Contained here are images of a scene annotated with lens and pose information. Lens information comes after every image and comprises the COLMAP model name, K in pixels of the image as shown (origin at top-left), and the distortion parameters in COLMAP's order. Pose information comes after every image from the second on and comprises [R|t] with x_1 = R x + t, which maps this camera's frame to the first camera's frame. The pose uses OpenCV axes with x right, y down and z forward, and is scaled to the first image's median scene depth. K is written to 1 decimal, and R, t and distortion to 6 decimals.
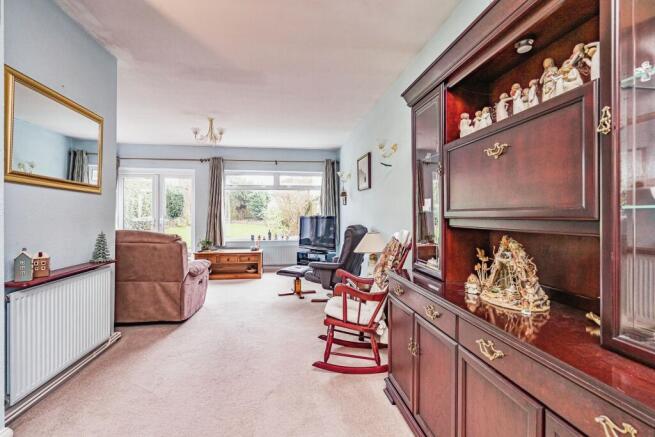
lens RADIAL K [[294.7, 0, 325.9], [0, 294.7, 206.9], [0, 0, 1]] dist [0.000883, 0.000074]
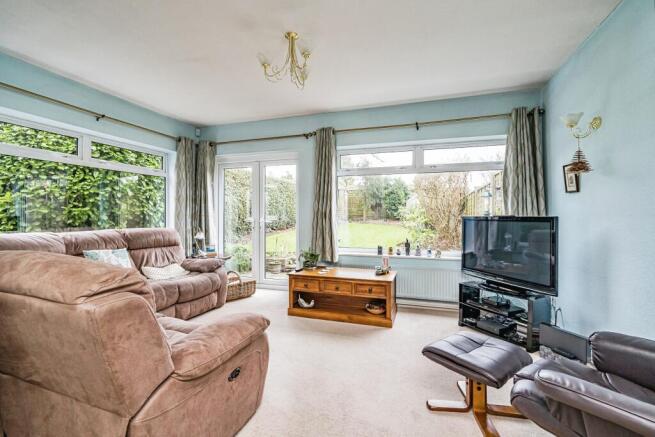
lens RADIAL K [[294.7, 0, 325.9], [0, 294.7, 206.9], [0, 0, 1]] dist [0.000883, 0.000074]
pose [[0.893513, -0.009442, -0.448937, -0.067357], [0.010499, 0.999945, -0.000135, 0.009890], [0.448914, -0.004592, 0.893563, 0.383529]]
